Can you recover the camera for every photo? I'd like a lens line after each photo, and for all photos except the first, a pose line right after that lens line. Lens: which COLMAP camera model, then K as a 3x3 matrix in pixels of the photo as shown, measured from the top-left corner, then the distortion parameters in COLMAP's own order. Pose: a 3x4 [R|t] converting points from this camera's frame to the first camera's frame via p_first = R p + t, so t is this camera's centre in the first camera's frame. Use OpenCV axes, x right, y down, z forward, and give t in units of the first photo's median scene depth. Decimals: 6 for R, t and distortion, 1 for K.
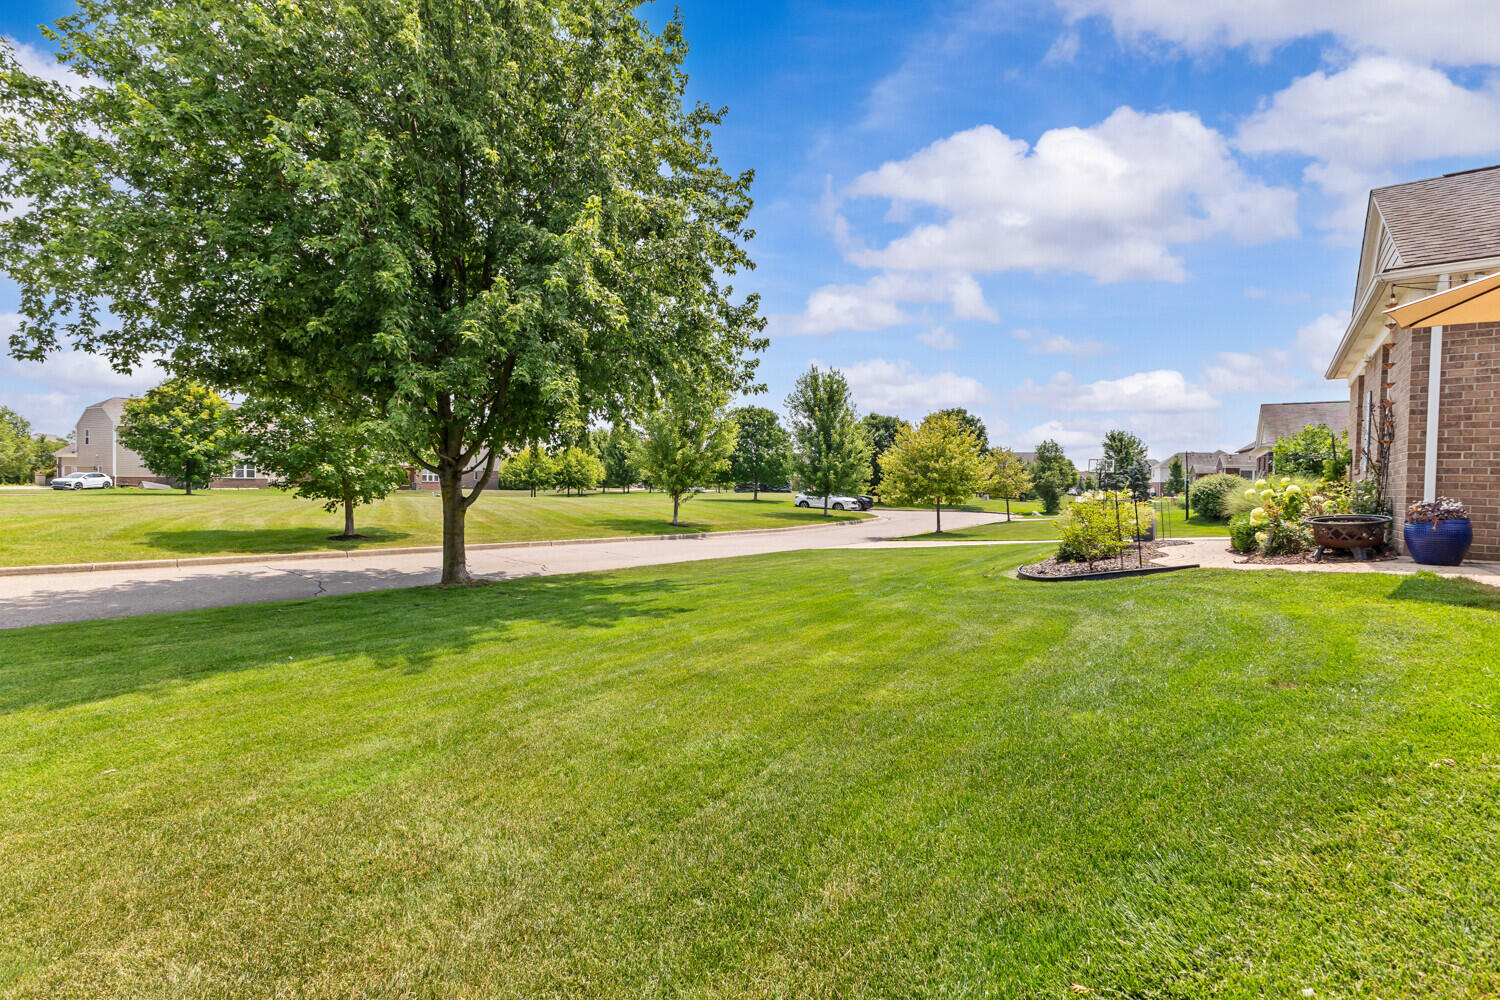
lens RADIAL K [[640.9, 0, 748.5], [0, 640.9, 502.4], [0, 0, 1]] dist [0.003191, 0.000077]
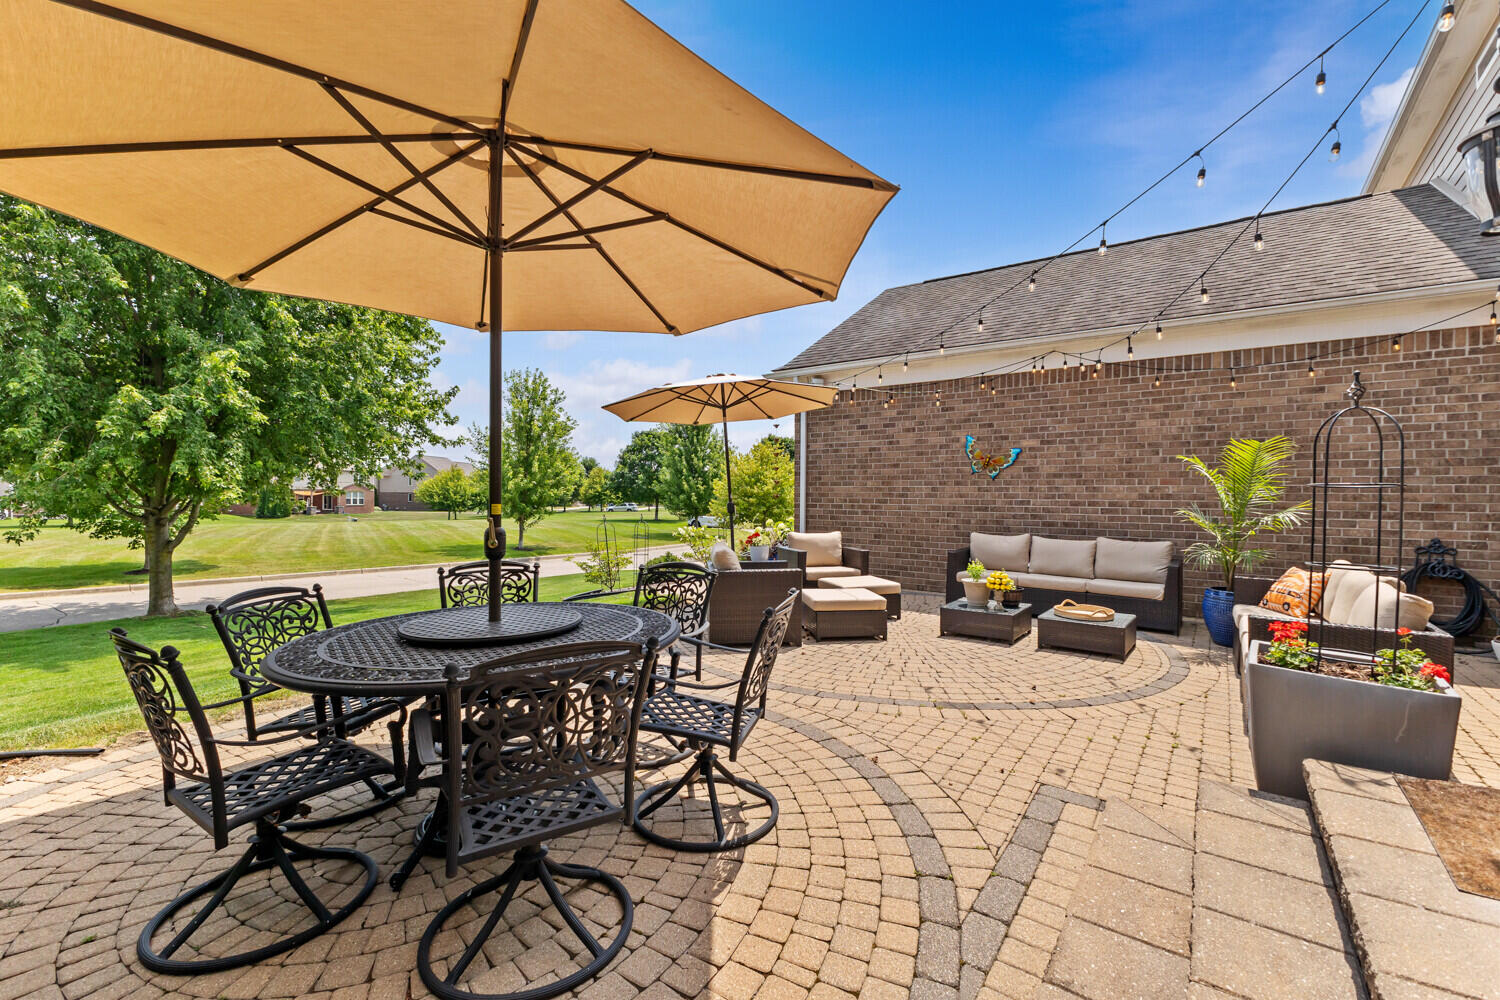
lens RADIAL K [[640.9, 0, 751.1], [0, 640.9, 502.7], [0, 0, 1]] dist [0.003191, 0.000077]
pose [[0.998651, -0.017470, 0.048898, 0.407649], [0.018452, 0.999636, -0.019697, -0.025135], [-0.048536, 0.020573, 0.998610, -0.166226]]
